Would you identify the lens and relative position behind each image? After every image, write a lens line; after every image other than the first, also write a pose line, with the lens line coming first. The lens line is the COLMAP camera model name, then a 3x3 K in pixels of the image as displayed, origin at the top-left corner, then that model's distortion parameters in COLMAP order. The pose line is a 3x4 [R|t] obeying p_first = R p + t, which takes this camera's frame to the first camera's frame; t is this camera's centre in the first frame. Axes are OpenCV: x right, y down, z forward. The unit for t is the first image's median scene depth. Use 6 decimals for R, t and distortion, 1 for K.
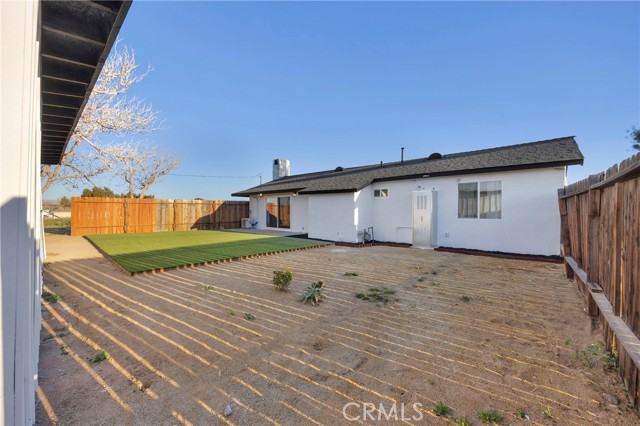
lens RADIAL K [[244.5, 0, 321.1], [0, 244.5, 210.5], [0, 0, 1]] dist [-0.003090, -0.000351]
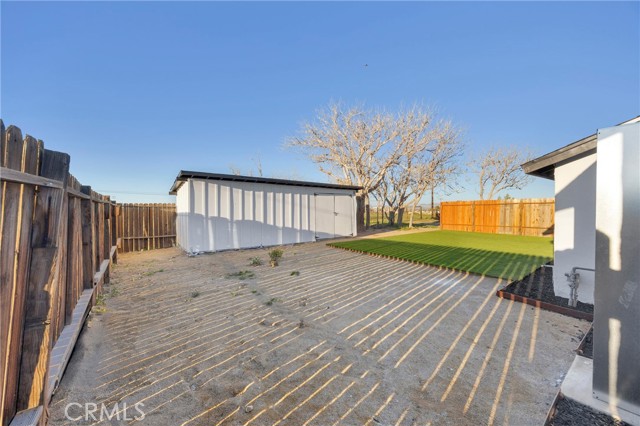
lens RADIAL K [[244.5, 0, 321.4], [0, 244.5, 211.6], [0, 0, 1]] dist [-0.003090, -0.000351]
pose [[-0.191447, 0.001662, -0.981502, 0.421437], [0.005284, 0.999986, 0.000662, -0.004342], [0.981489, -0.005060, -0.191453, 0.477922]]
